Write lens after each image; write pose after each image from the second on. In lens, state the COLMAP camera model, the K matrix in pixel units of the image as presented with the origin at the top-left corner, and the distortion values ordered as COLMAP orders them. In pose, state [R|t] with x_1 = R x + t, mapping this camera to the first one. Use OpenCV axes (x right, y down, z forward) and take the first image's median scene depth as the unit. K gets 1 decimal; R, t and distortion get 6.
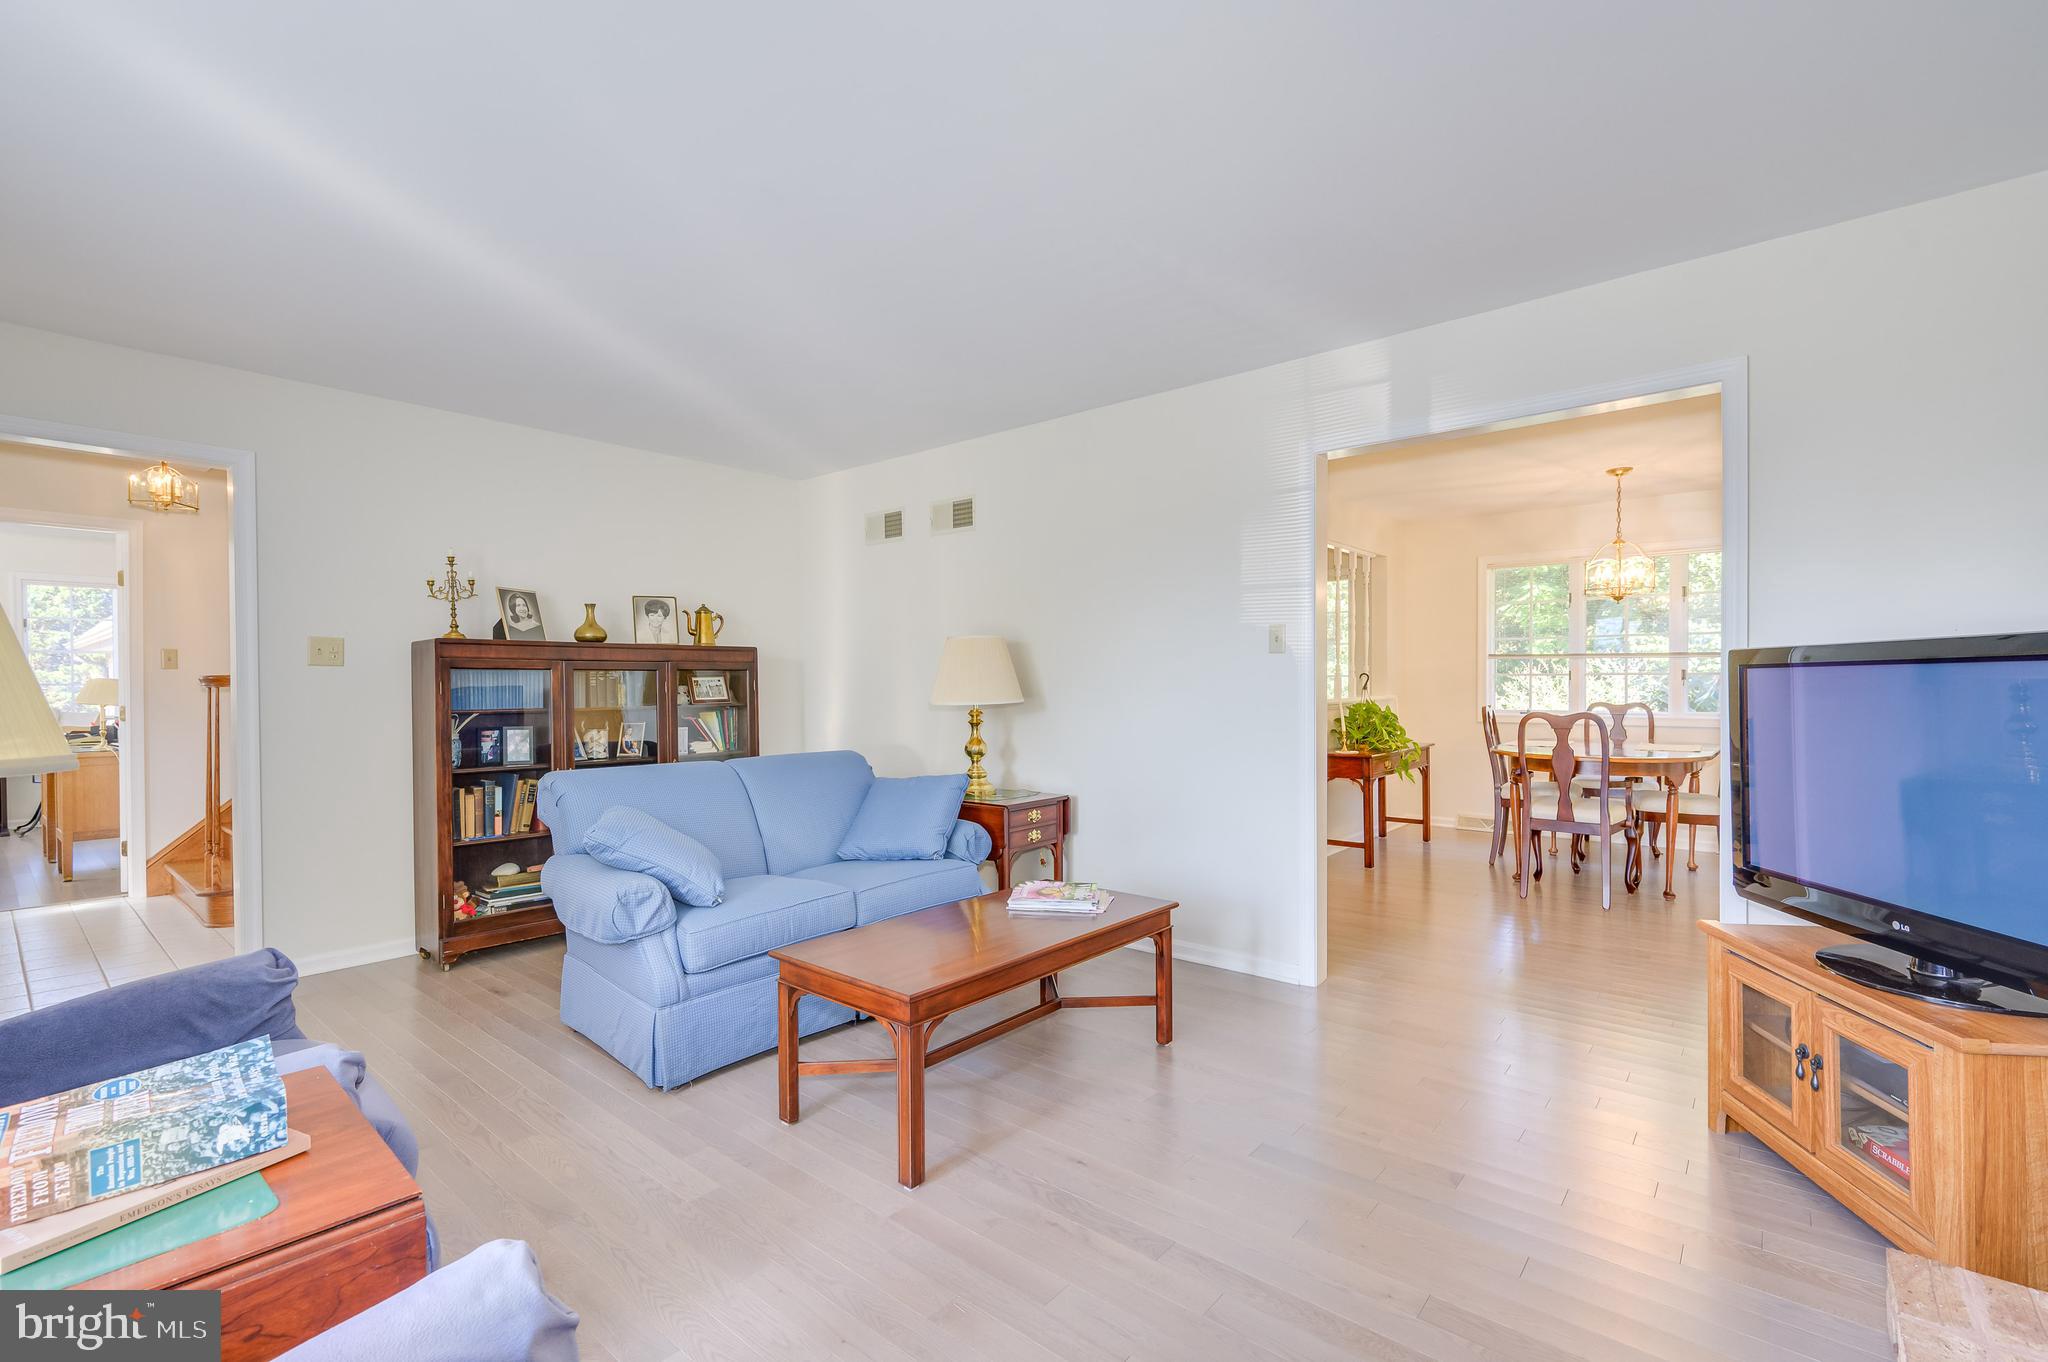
lens RADIAL K [[907.3, 0, 1023.9], [0, 907.3, 692.0], [0, 0, 1]] dist [-0.001716, -0.000697]
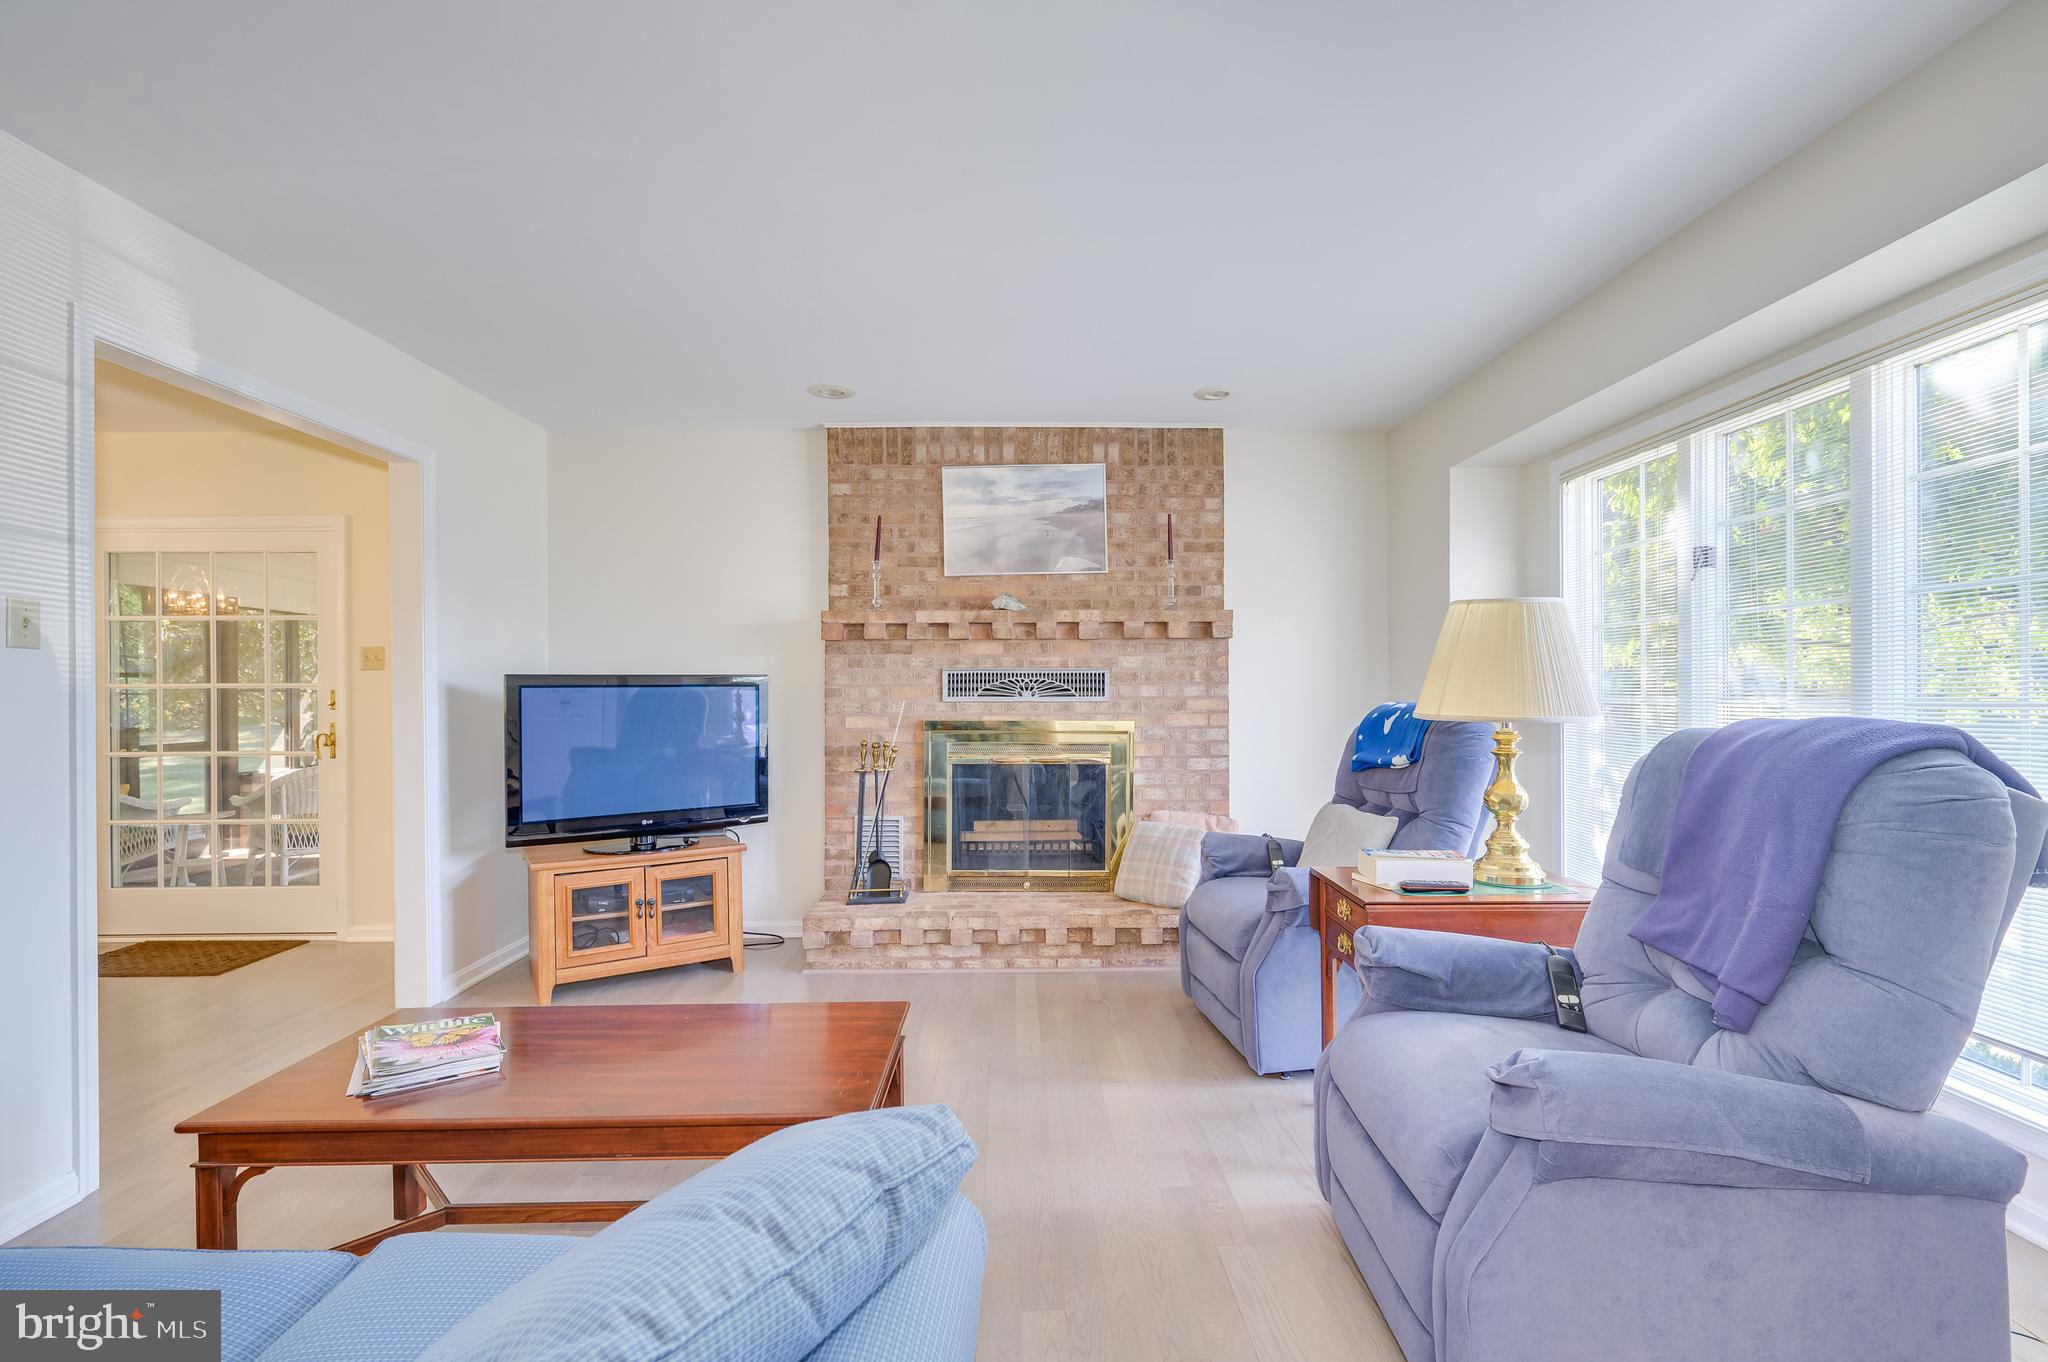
lens RADIAL K [[907.3, 0, 1031.4], [0, 907.3, 688.3], [0, 0, 1]] dist [-0.001716, -0.000697]
pose [[-0.663992, 0.009000, 0.747686, -0.483130], [0.013857, 0.999904, 0.000270, -0.007530], [-0.747612, 0.010540, -0.664053, 0.776586]]
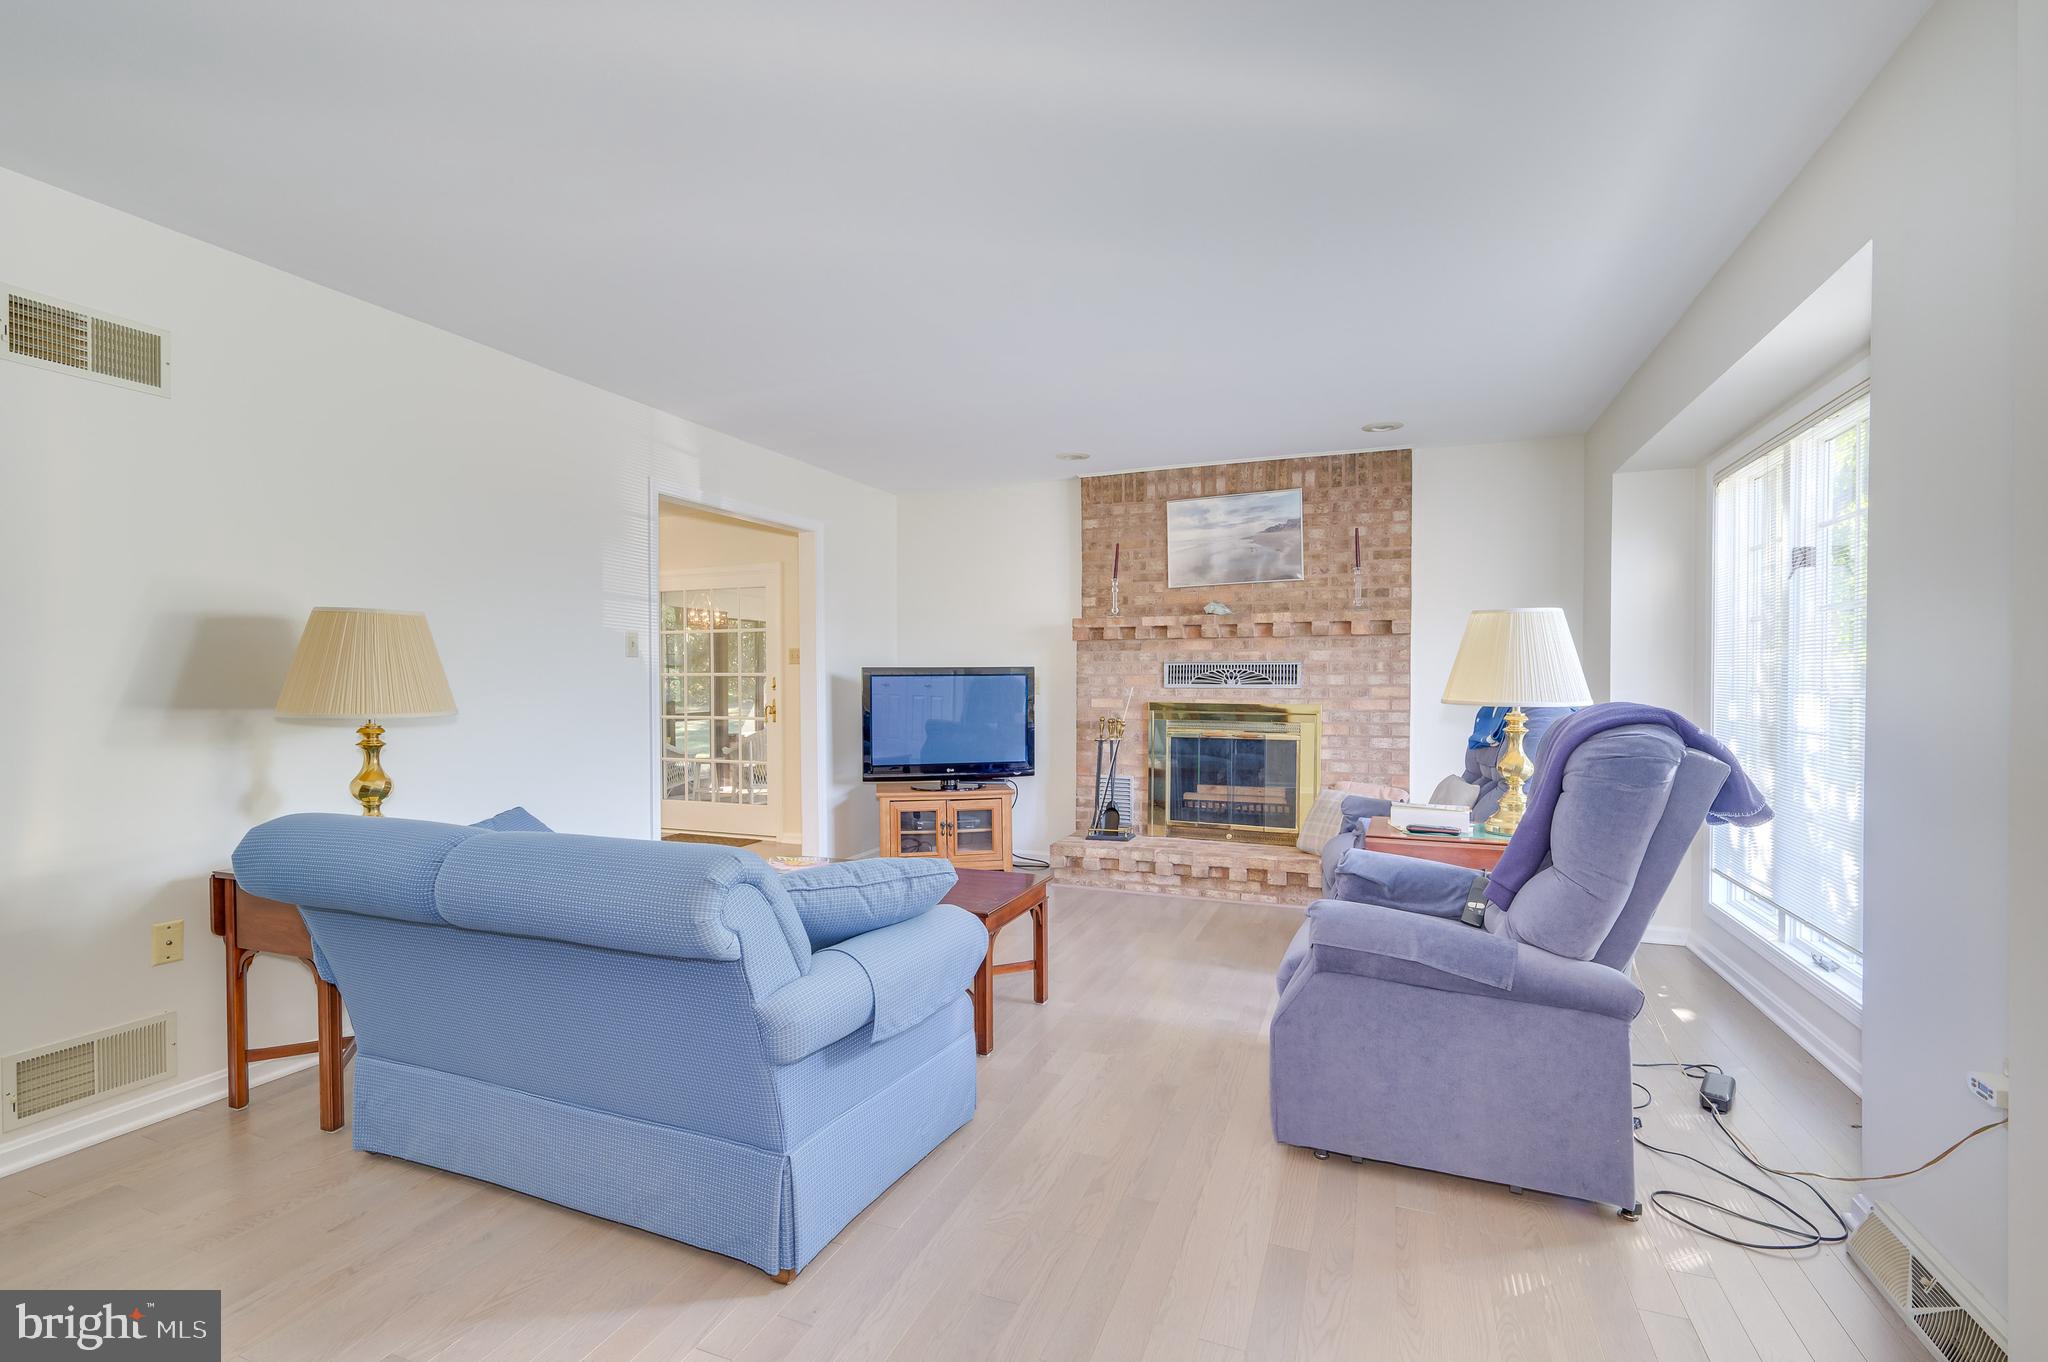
lens RADIAL K [[907.3, 0, 1040.0], [0, 907.3, 683.9], [0, 0, 1]] dist [-0.001716, -0.000697]
pose [[-0.325747, -0.000895, 0.945457, -0.816247], [0.011675, 0.999919, 0.004969, -0.007540], [-0.945385, 0.012657, -0.325710, 0.762855]]
